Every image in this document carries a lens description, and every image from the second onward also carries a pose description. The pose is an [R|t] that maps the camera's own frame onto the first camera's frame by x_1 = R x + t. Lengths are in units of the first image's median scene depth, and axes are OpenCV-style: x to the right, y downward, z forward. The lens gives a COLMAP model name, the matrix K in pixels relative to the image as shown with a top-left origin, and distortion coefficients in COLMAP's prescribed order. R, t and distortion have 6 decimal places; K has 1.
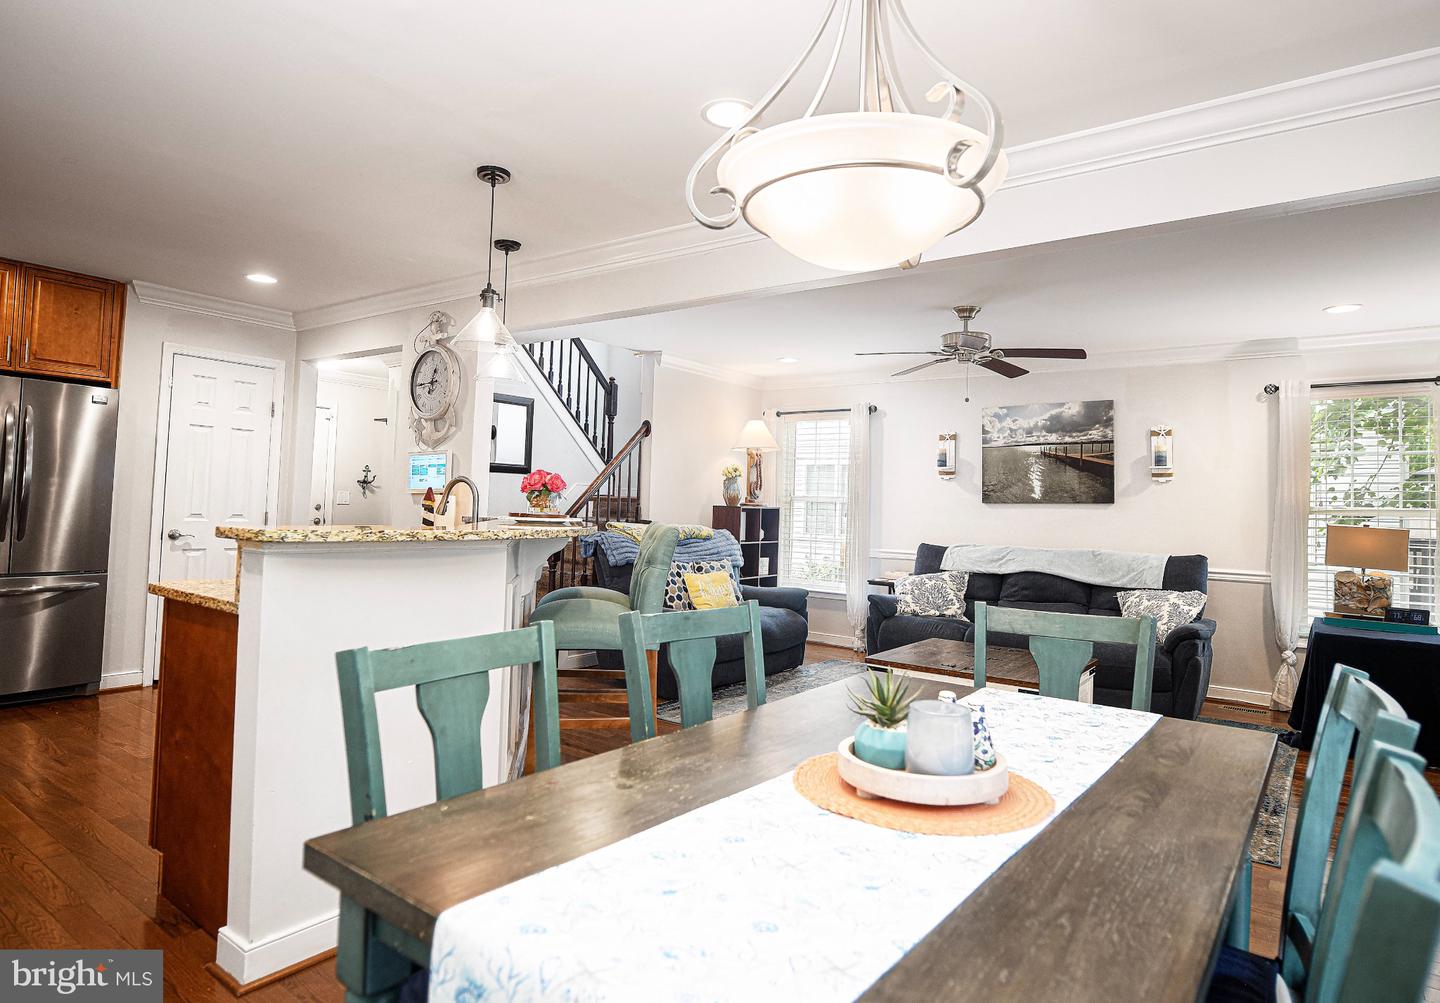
lens RADIAL K [[825.2, 0, 719.2], [0, 825.2, 474.5], [0, 0, 1]] dist [0.002121, 0.000644]
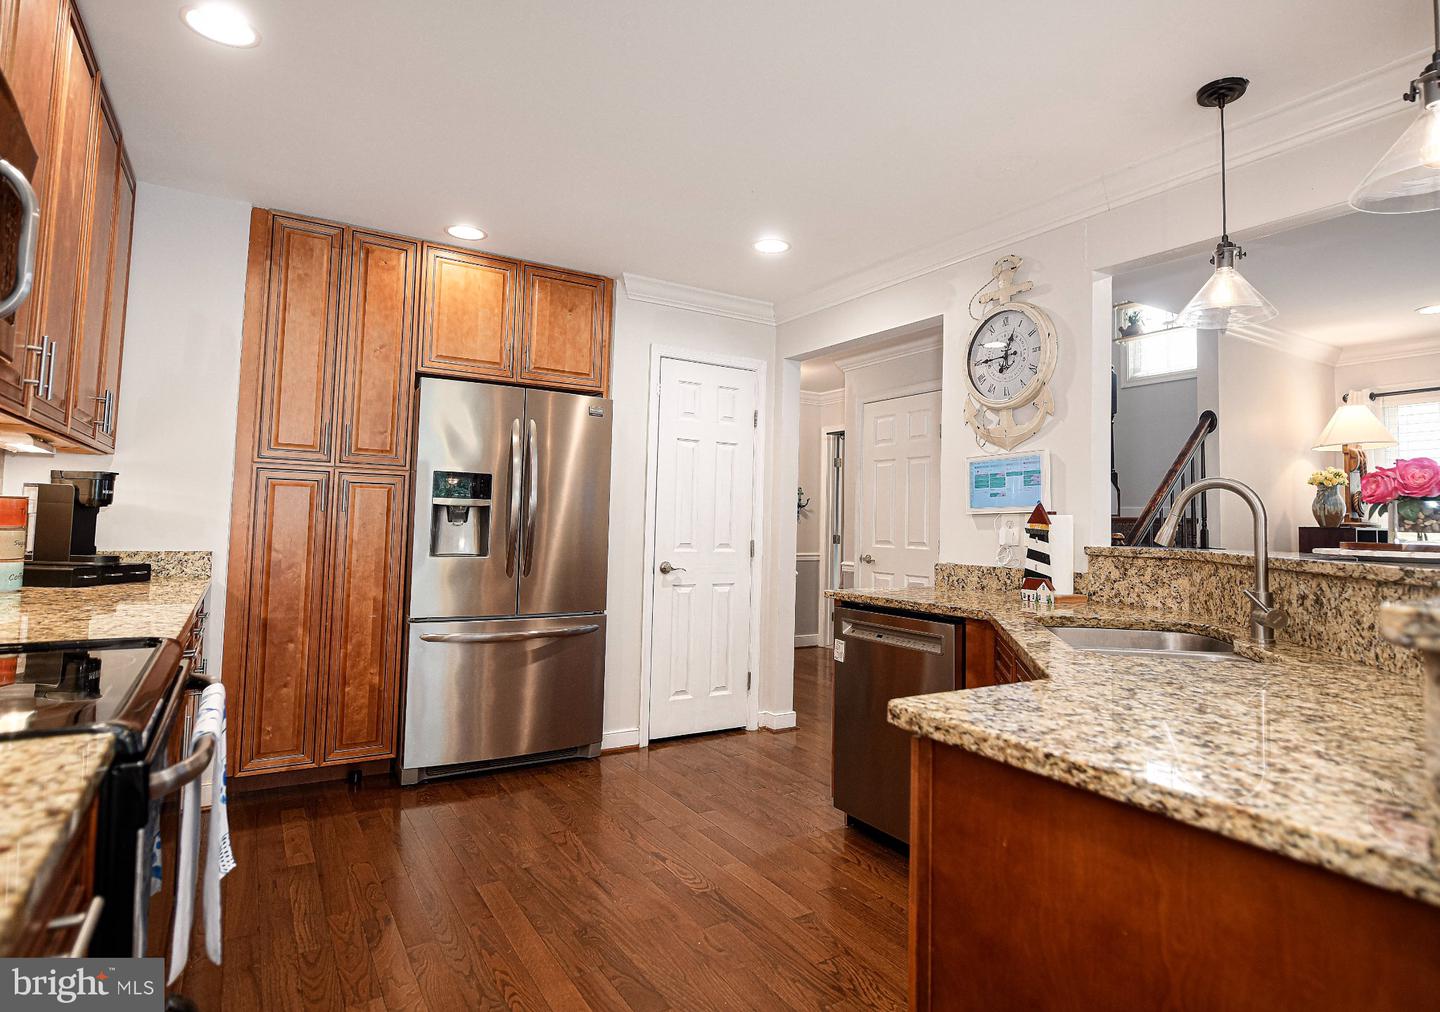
lens RADIAL K [[783.5, 0, 742.4], [0, 783.5, 479.7], [0, 0, 1]] dist [0.002176, -0.007218]
pose [[0.934853, -0.033621, -0.353441, -0.317062], [0.024408, 0.999237, -0.030493, 0.009076], [0.354196, 0.019880, 0.934960, 0.288912]]
